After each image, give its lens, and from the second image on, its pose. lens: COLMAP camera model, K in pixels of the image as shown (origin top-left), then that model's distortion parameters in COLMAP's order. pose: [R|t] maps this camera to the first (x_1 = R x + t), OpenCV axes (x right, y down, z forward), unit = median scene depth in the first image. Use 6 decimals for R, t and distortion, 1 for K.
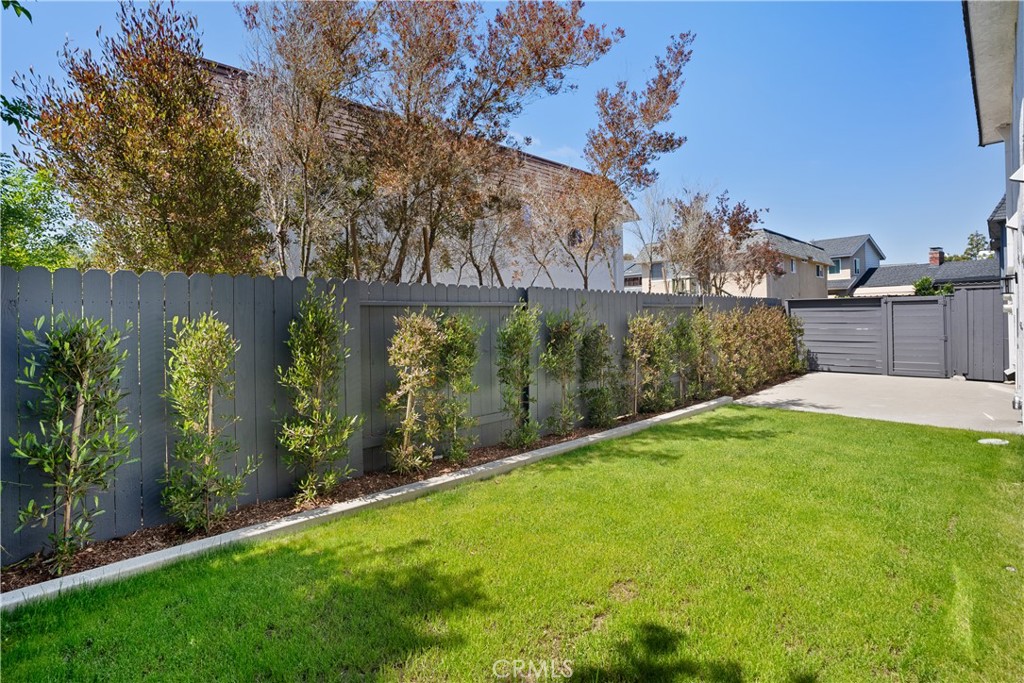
lens RADIAL K [[469.7, 0, 511.9], [0, 469.7, 313.5], [0, 0, 1]] dist [-0.019548, 0.000081]
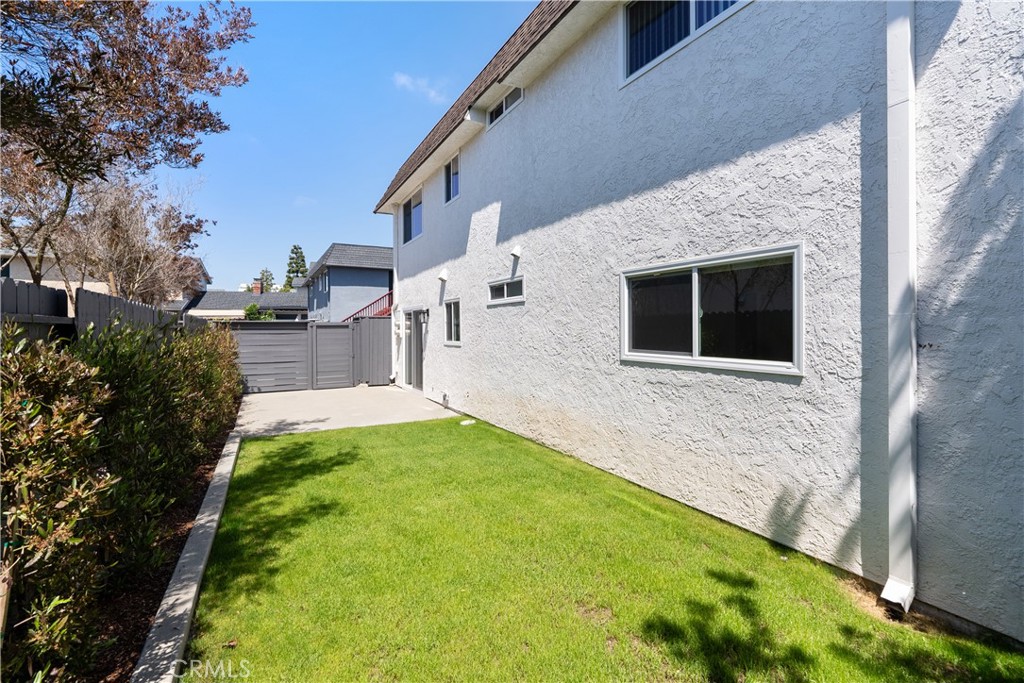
lens RADIAL K [[472.4, 0, 507.5], [0, 472.4, 328.0], [0, 0, 1]] dist [-0.001101, 0.000076]
pose [[0.280164, 0.015664, 0.959824, -0.211887], [-0.002152, 0.999875, -0.015690, -0.003054], [-0.959950, 0.002330, 0.280163, 0.231930]]
